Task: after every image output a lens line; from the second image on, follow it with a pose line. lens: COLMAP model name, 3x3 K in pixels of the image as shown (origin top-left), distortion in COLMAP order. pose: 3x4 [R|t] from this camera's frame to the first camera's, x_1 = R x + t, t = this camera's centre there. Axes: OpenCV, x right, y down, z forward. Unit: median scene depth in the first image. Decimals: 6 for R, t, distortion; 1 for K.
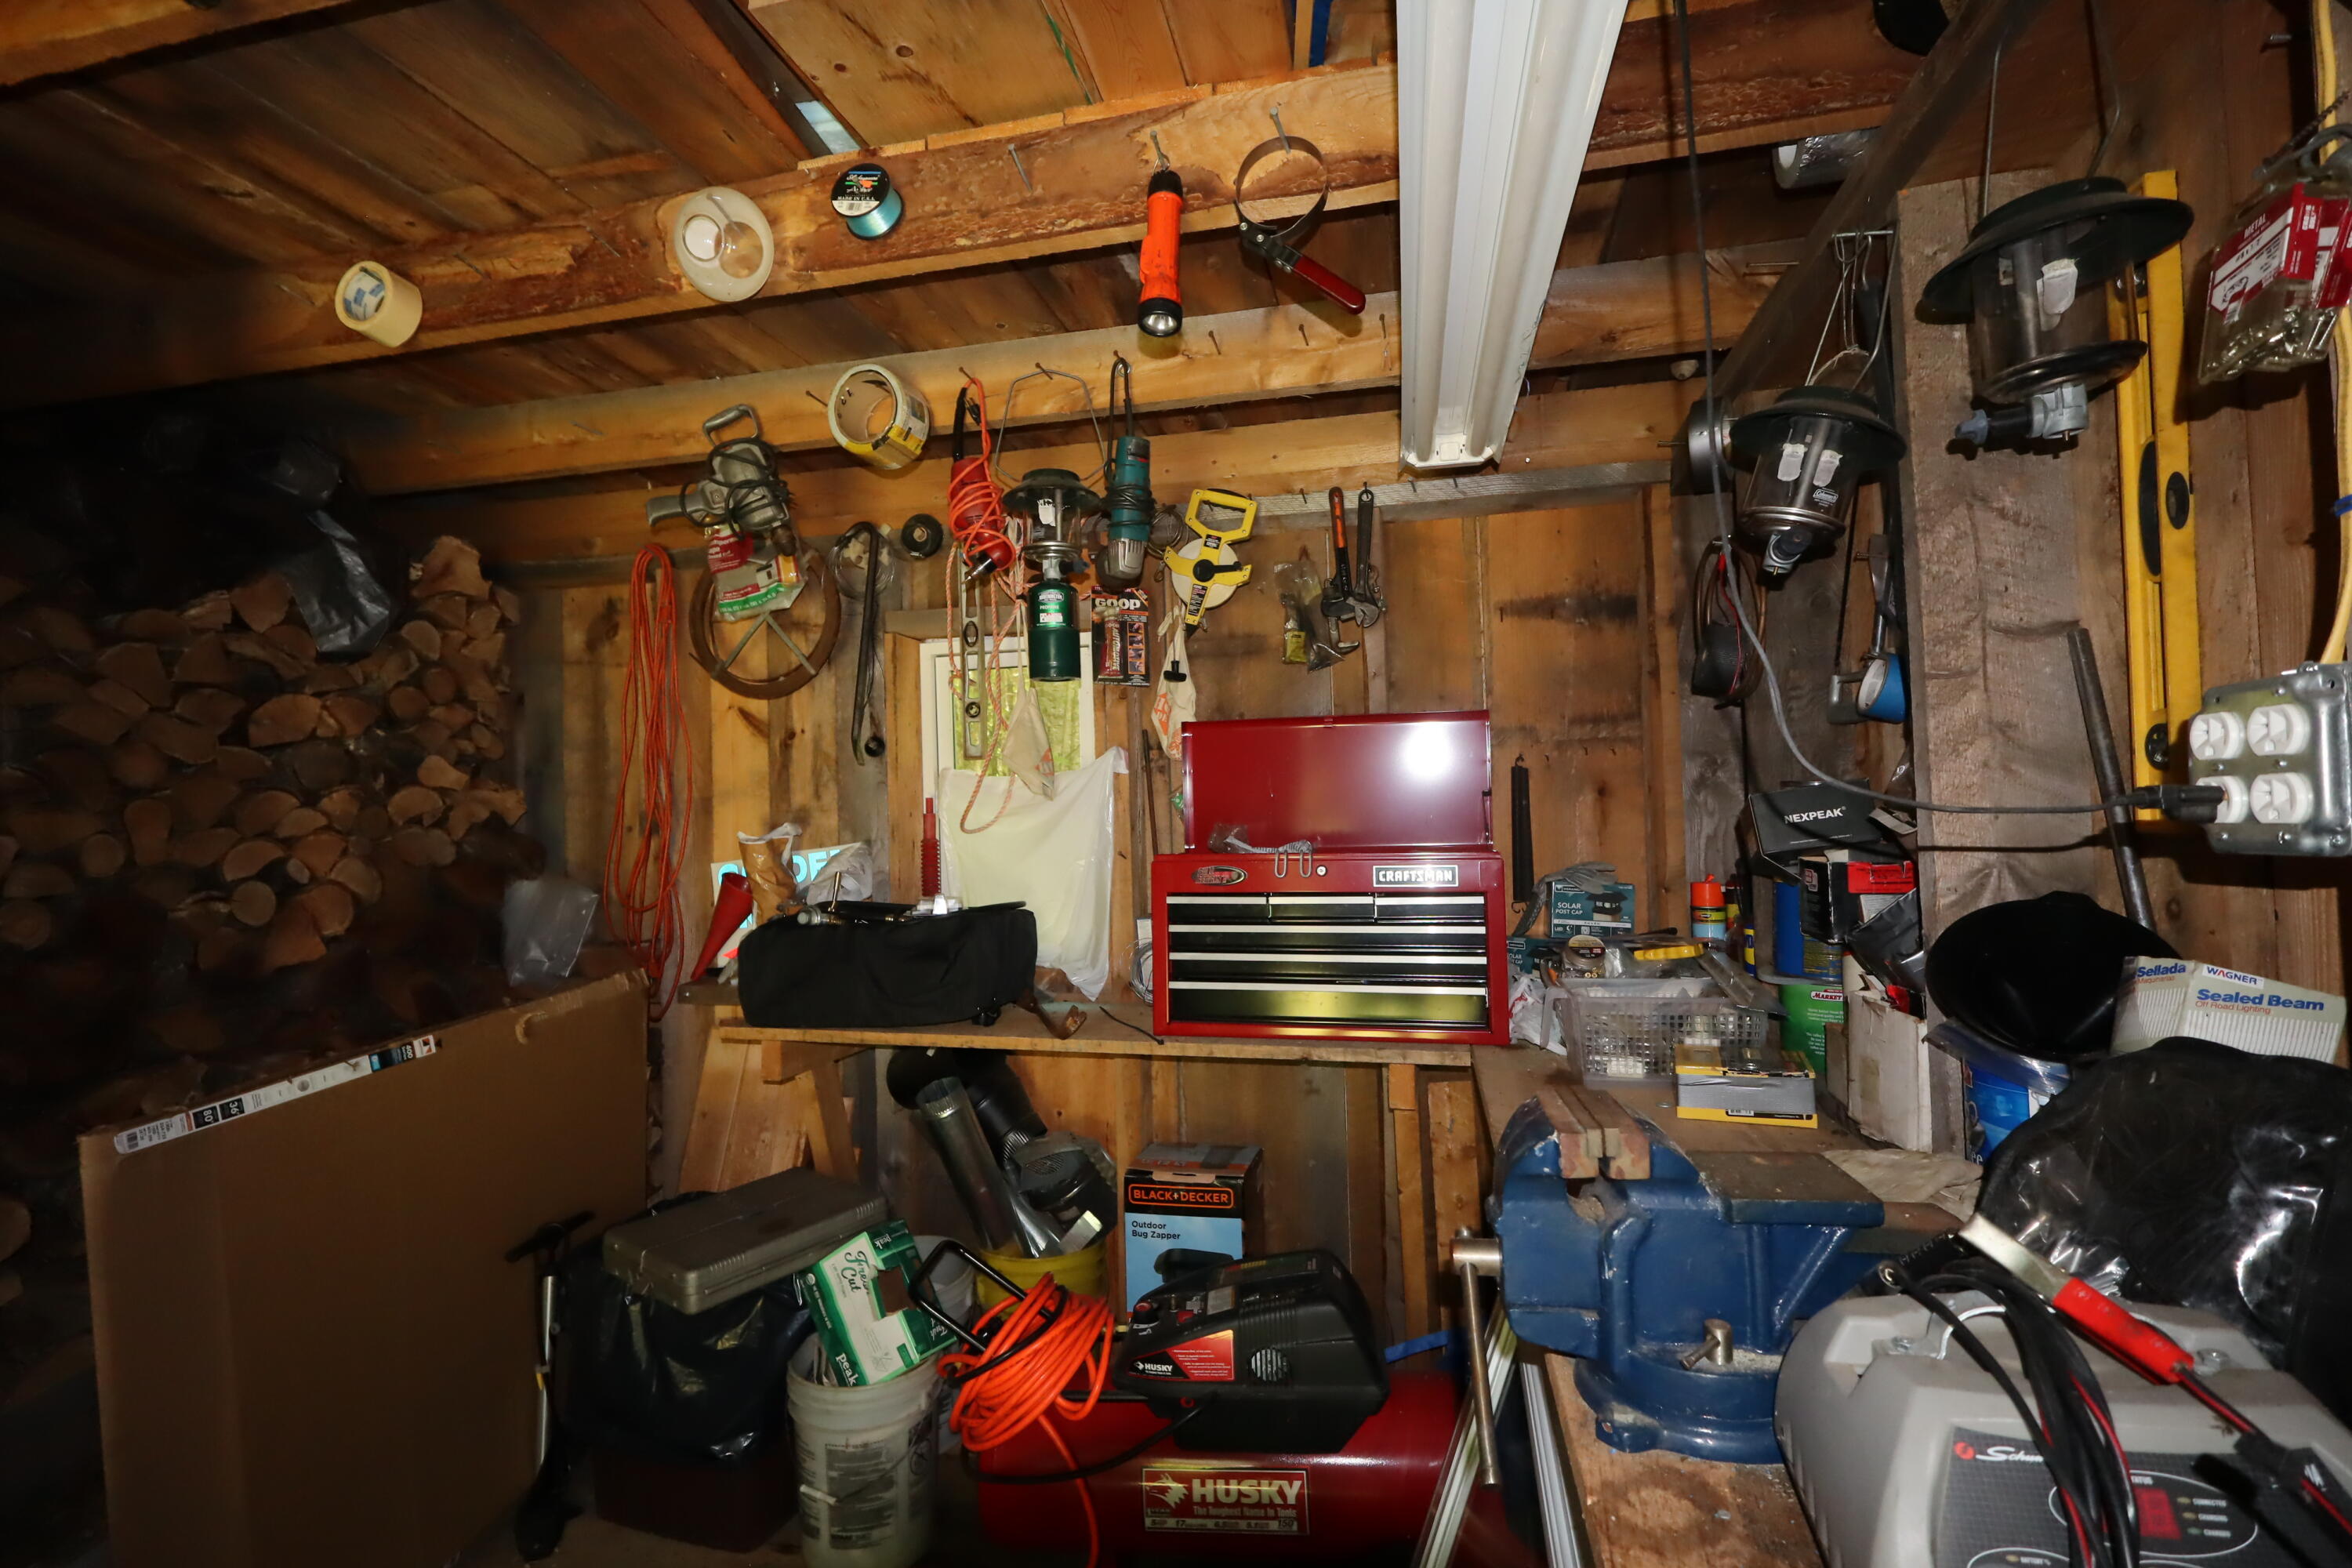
lens RADIAL K [[1071.6, 0, 1176.0], [0, 1071.6, 784.0], [0, 0, 1]] dist [-0.011105, 0.000715]
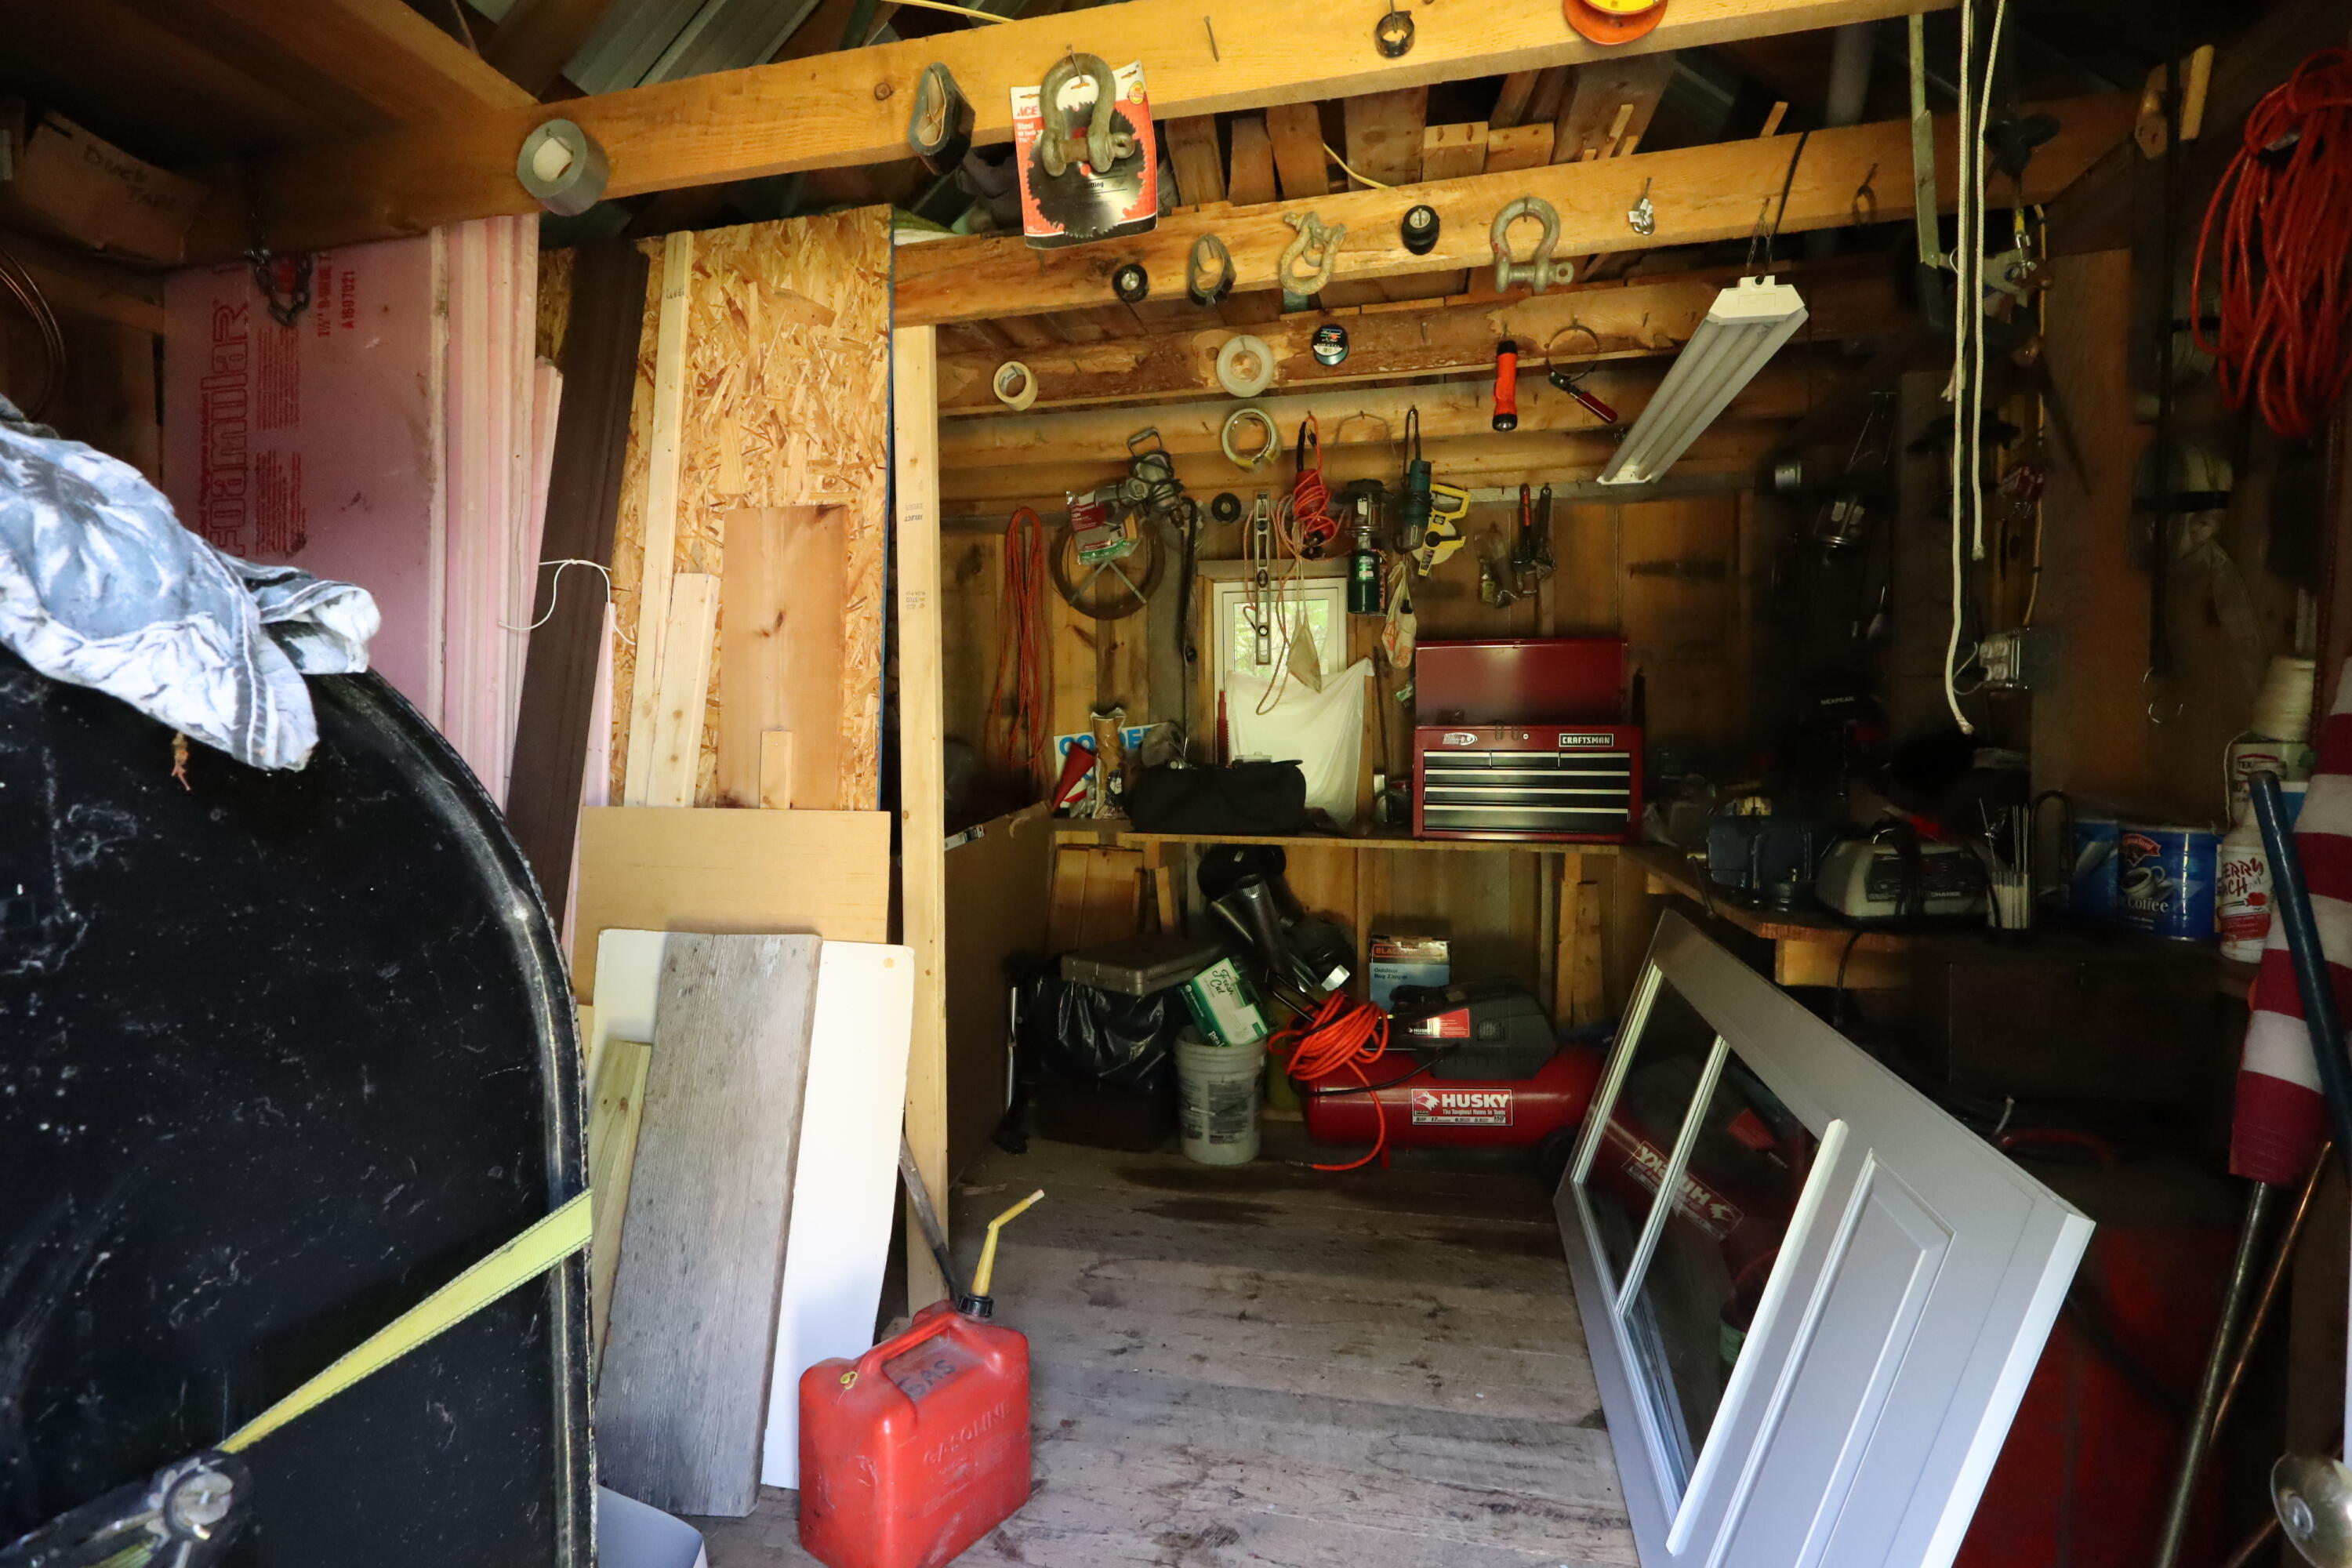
lens RADIAL K [[1071.6, 0, 1176.0], [0, 1071.6, 784.0], [0, 0, 1]] dist [-0.011105, 0.000715]
pose [[0.999763, 0.019915, -0.008834, -0.360281], [-0.019242, 0.997318, 0.070618, 0.047318], [0.010217, -0.070431, 0.997464, -0.588337]]
